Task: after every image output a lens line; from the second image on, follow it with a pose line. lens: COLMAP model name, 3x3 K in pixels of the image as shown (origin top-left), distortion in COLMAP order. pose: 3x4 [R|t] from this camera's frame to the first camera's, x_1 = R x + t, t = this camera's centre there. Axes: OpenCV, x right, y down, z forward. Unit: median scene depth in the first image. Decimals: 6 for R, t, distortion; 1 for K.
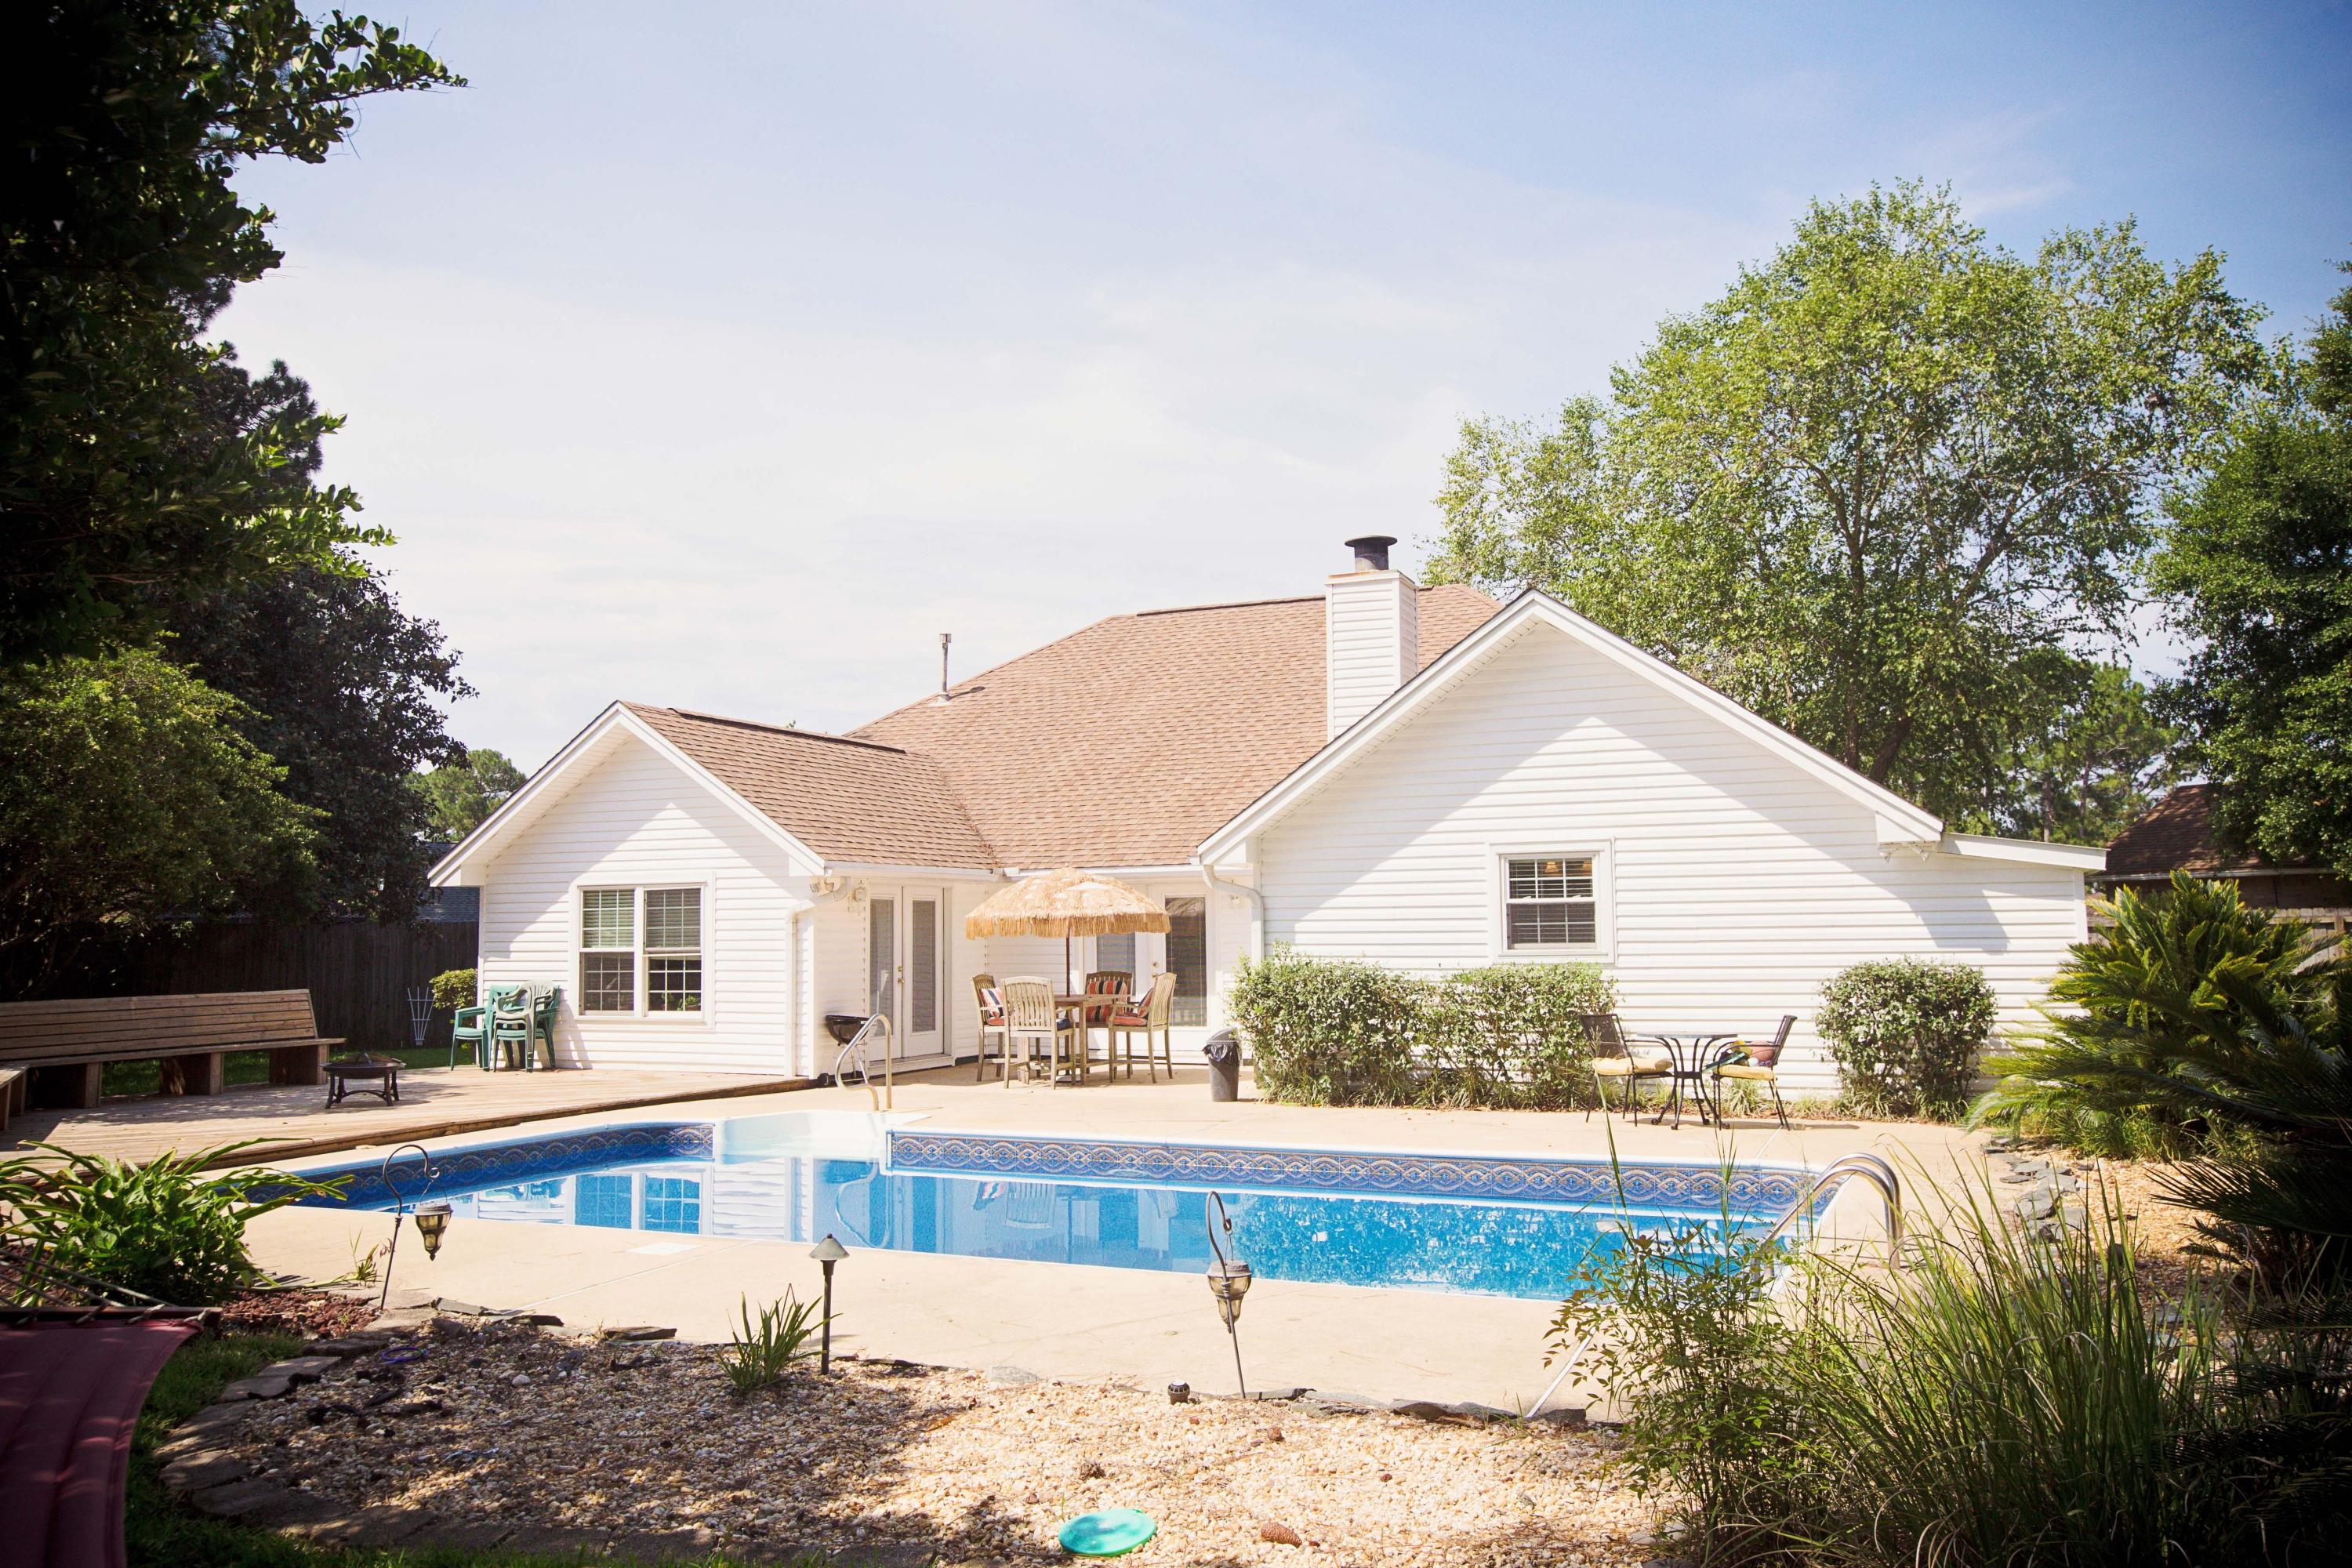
lens RADIAL K [[1813.0, 0, 1178.0], [0, 1813.0, 797.0], [0, 0, 1]] dist [0.024715, 0.014959]
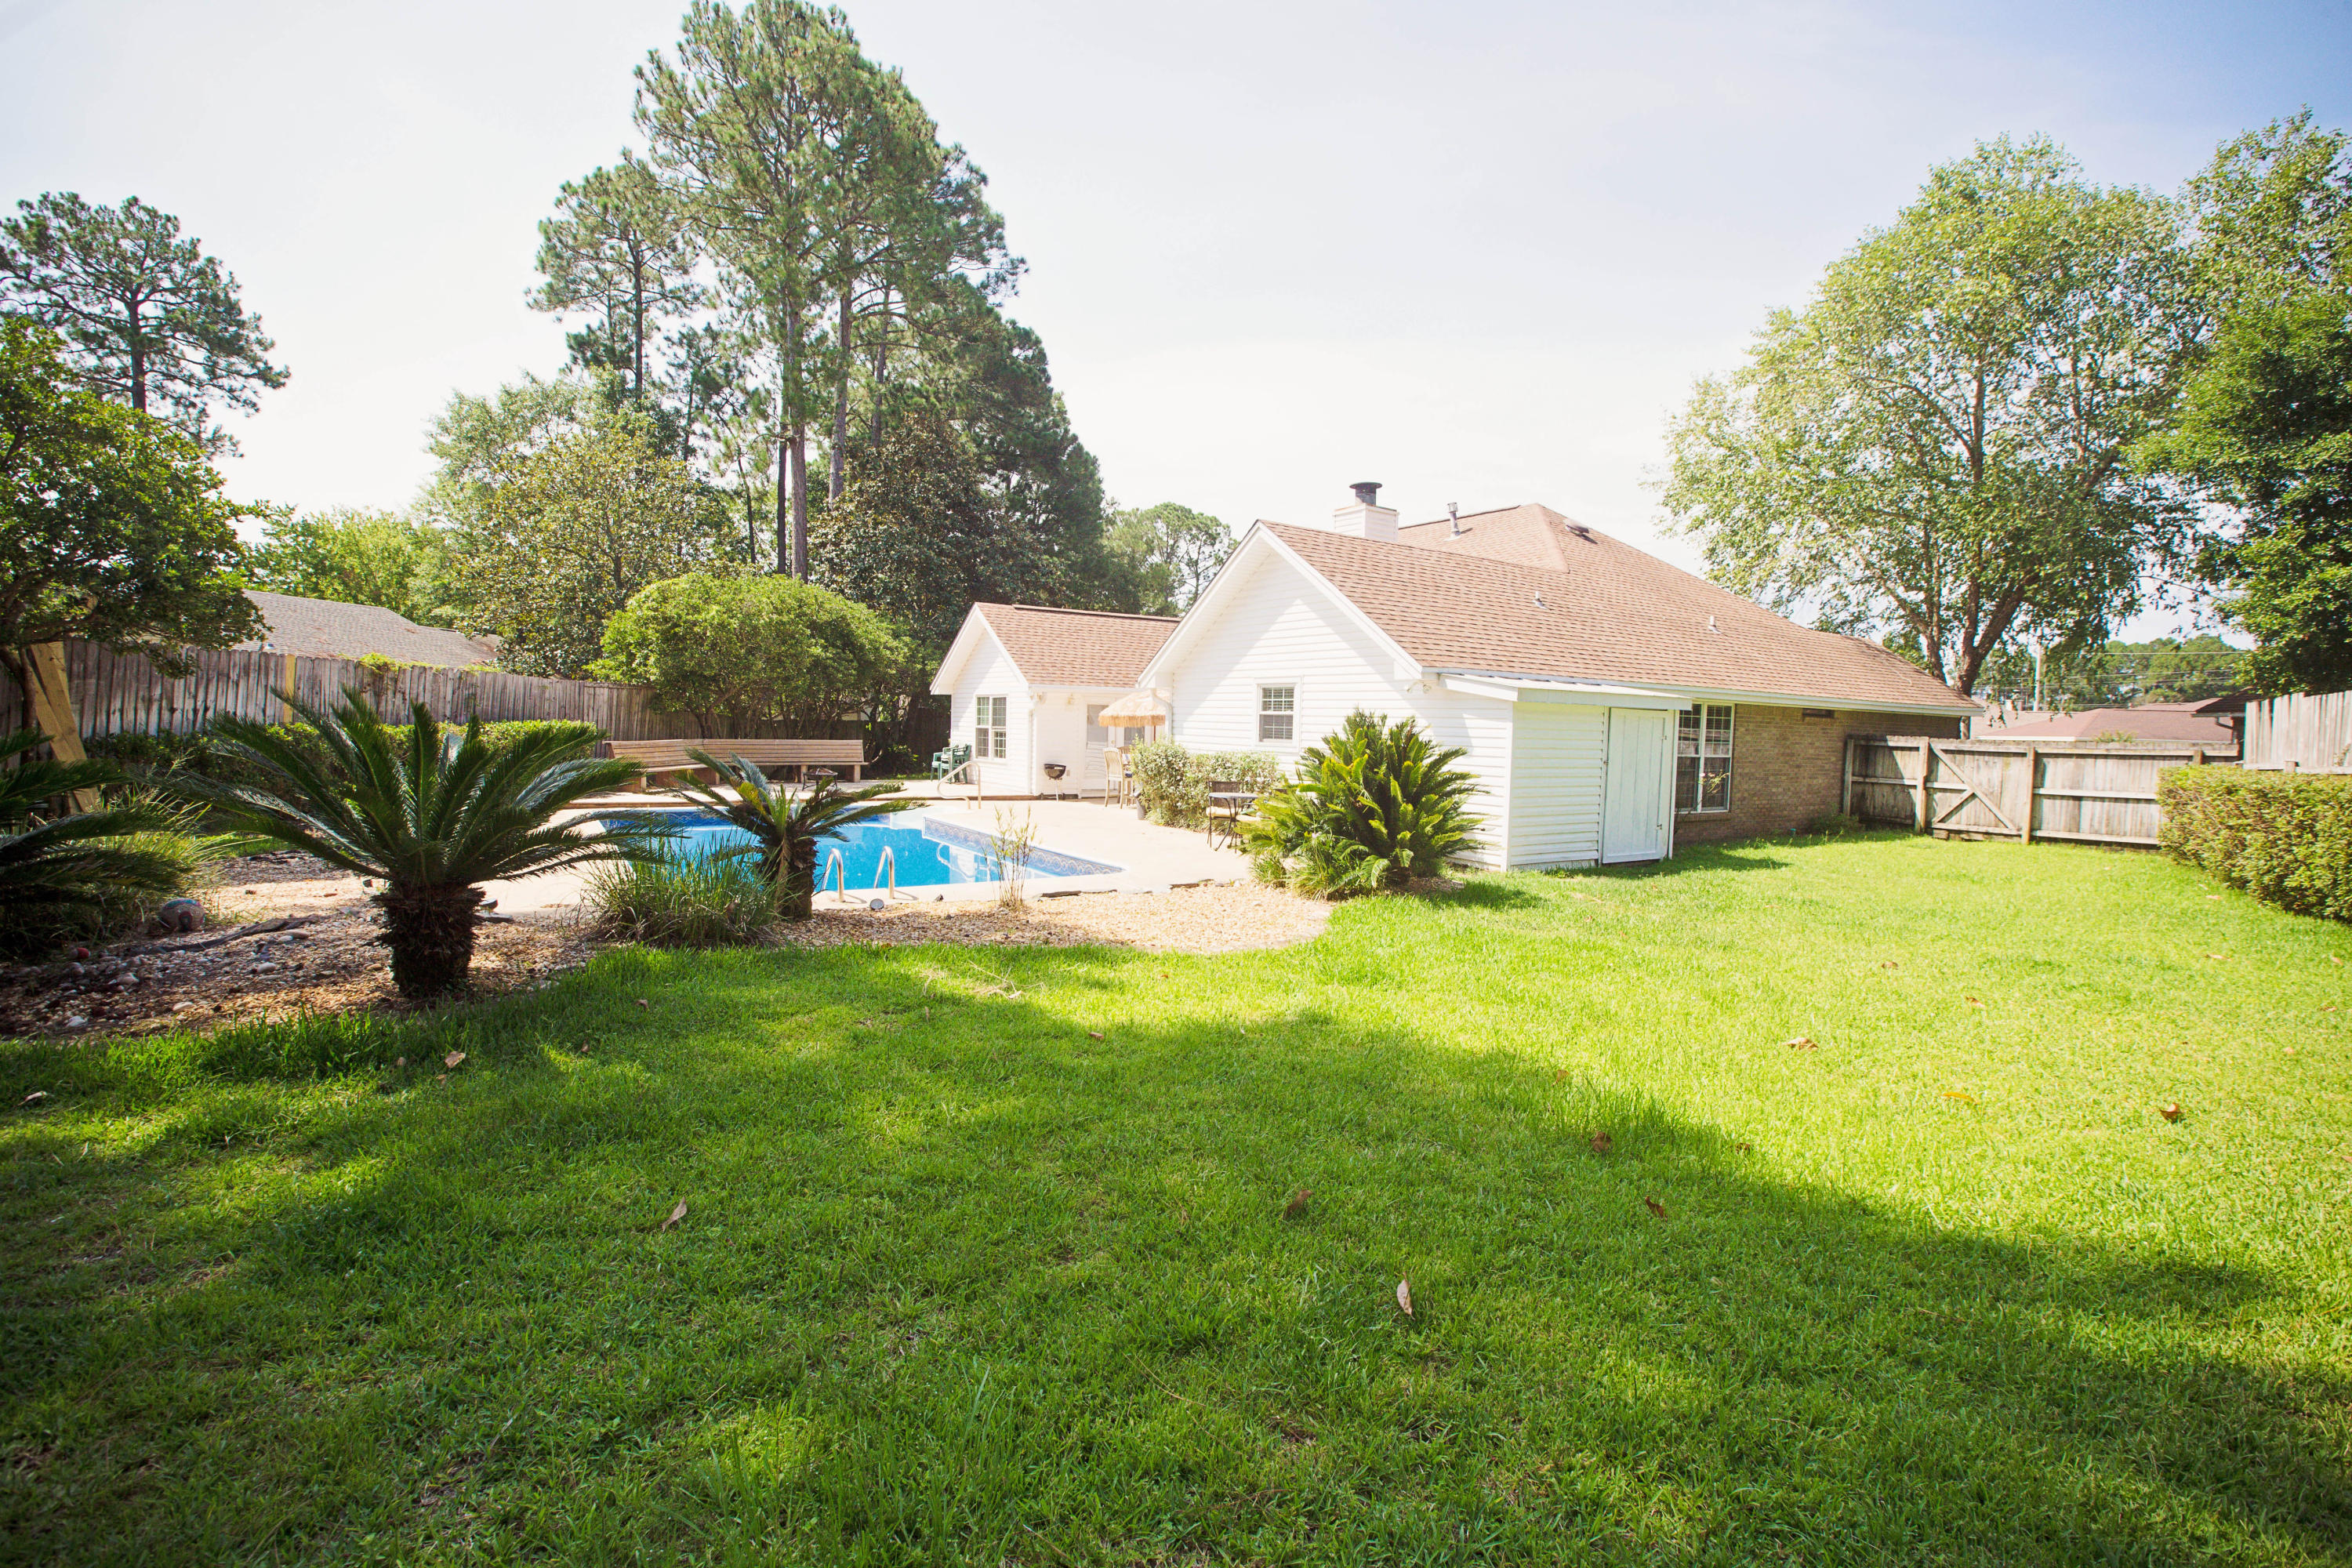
lens RADIAL K [[1089.4, 0, 1171.7], [0, 1089.4, 795.6], [0, 0, 1]] dist [-0.041070, 0.013266]
pose [[0.836839, 0.067855, -0.543227, 0.542834], [0.007856, 0.990698, 0.135850, -0.002735], [0.547392, -0.117952, 0.828522, 0.103783]]
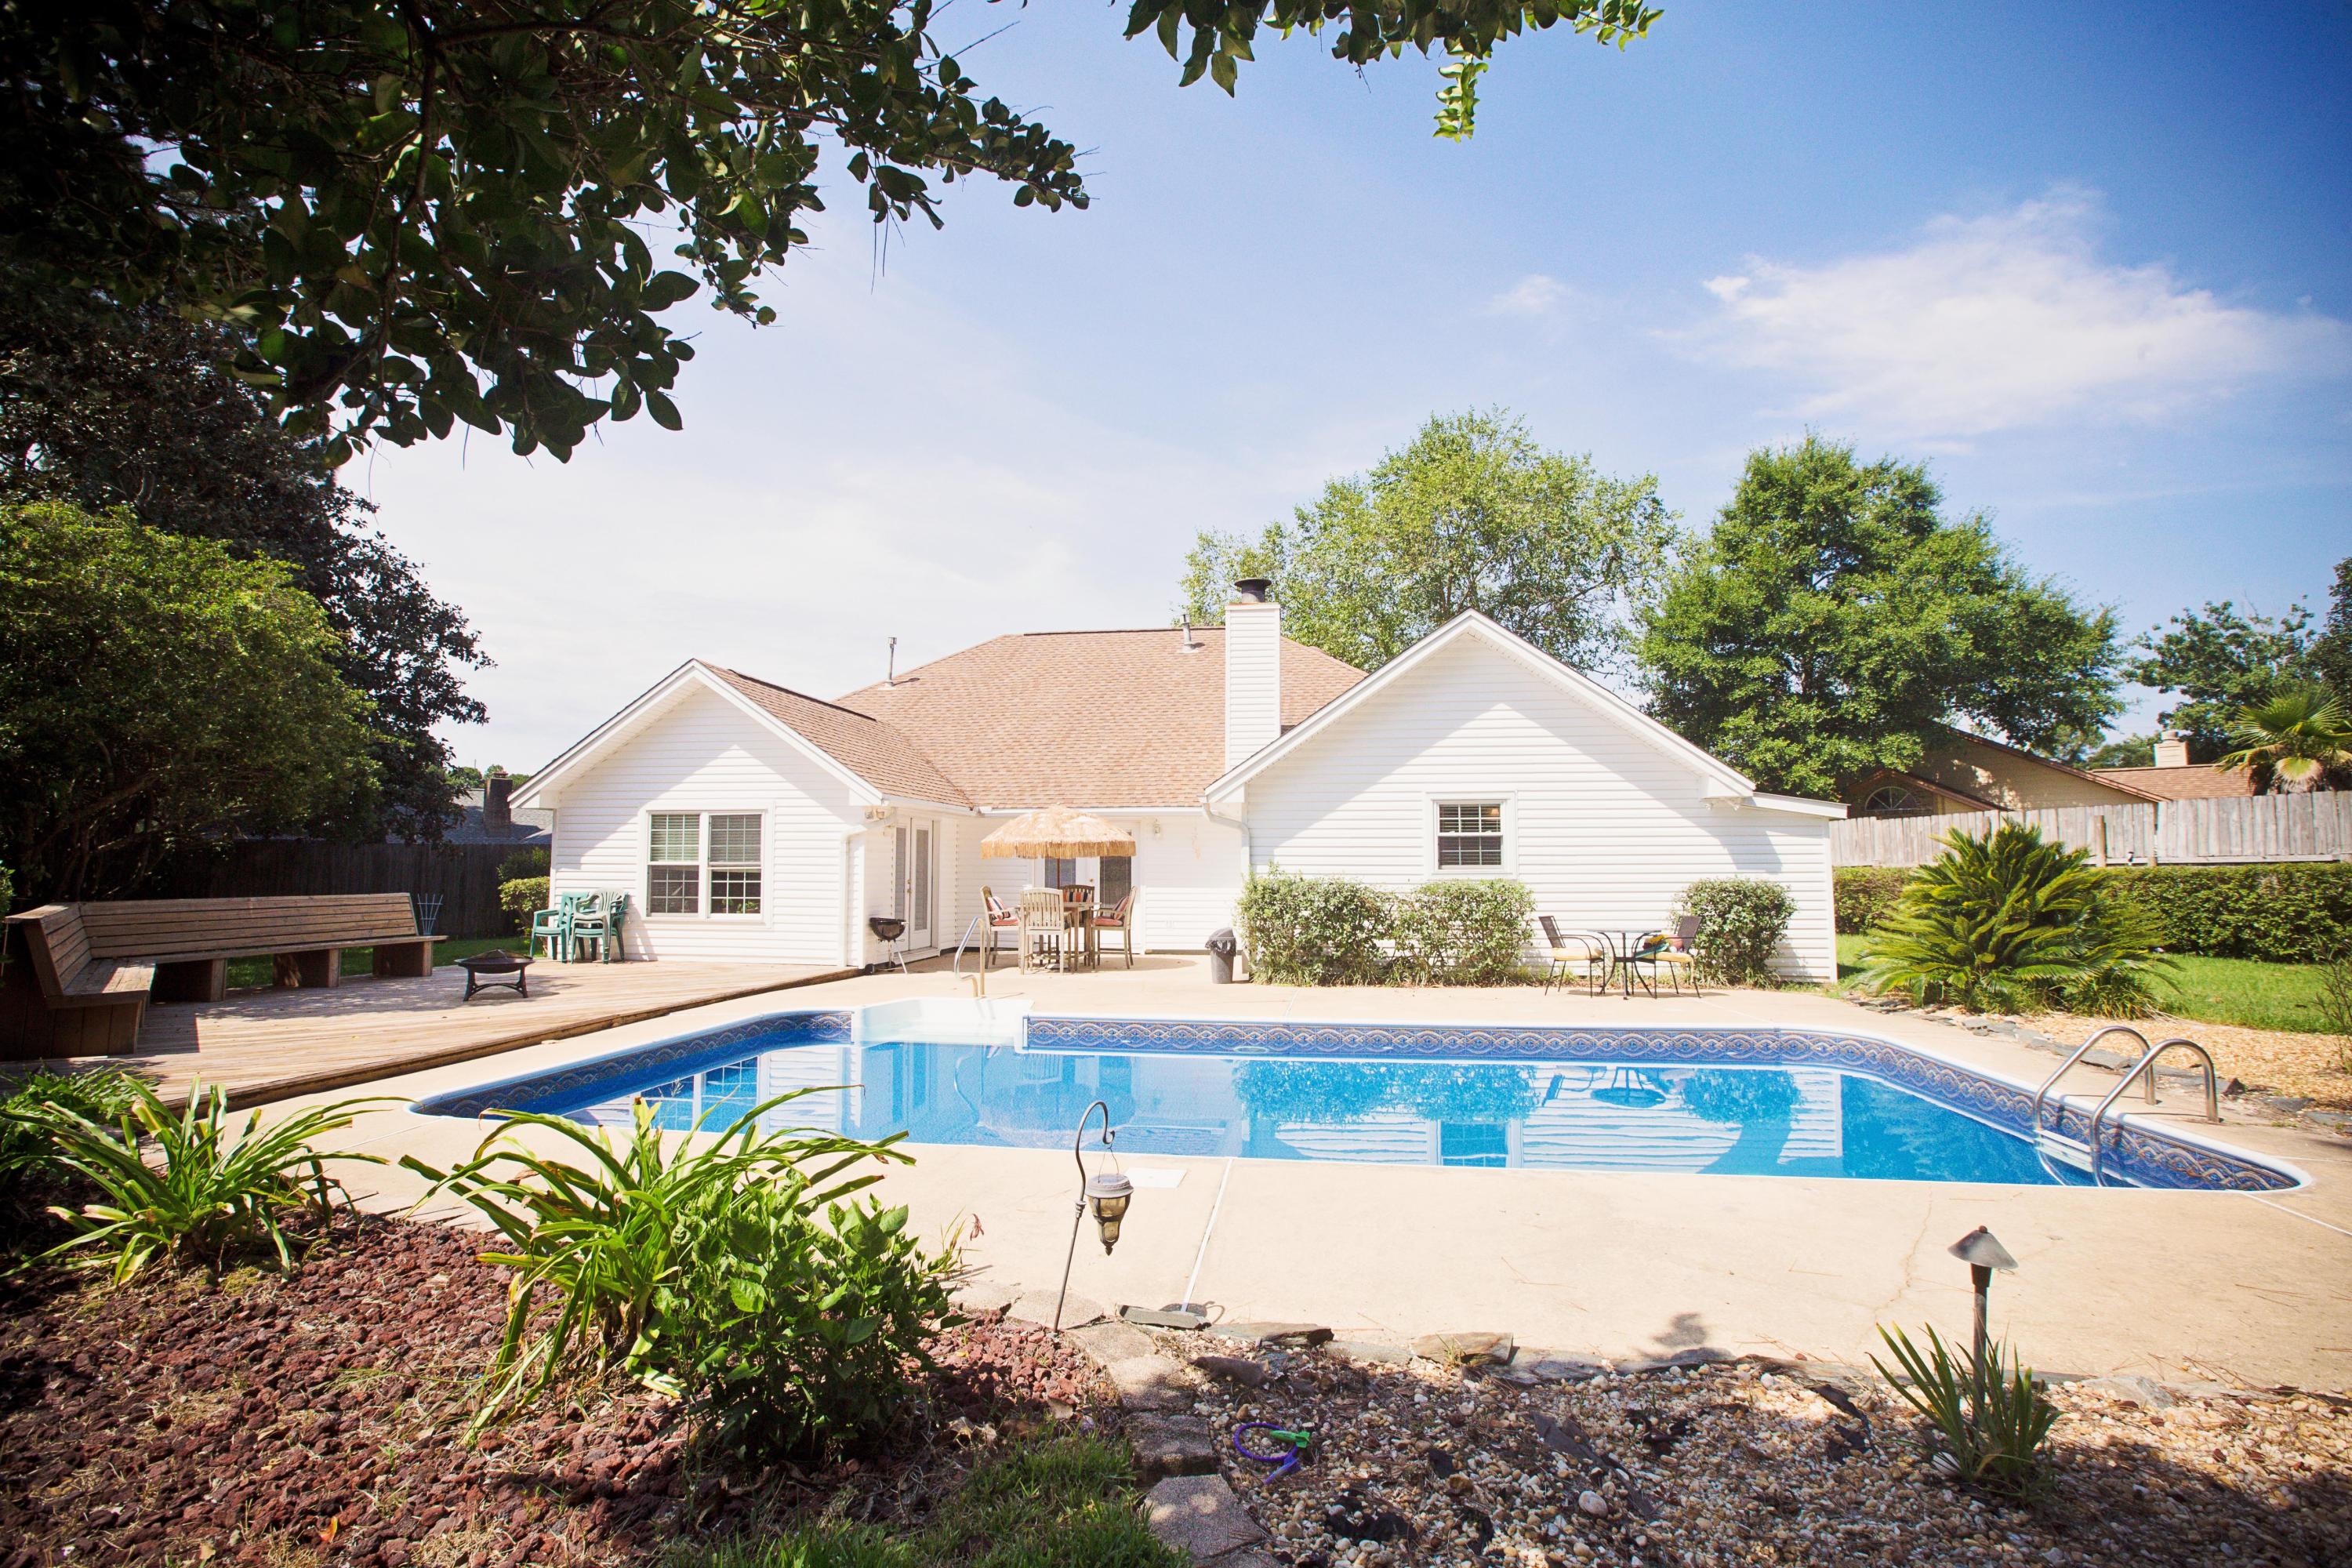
lens RADIAL K [[1089.4, 0, 1191.4], [0, 1089.4, 791.9], [0, 0, 1]] dist [-0.041070, 0.013266]
pose [[0.960634, 0.030238, 0.276166, -0.187001], [-0.031862, 0.999491, 0.001392, 0.024847], [-0.275983, -0.010137, 0.961109, 0.215265]]
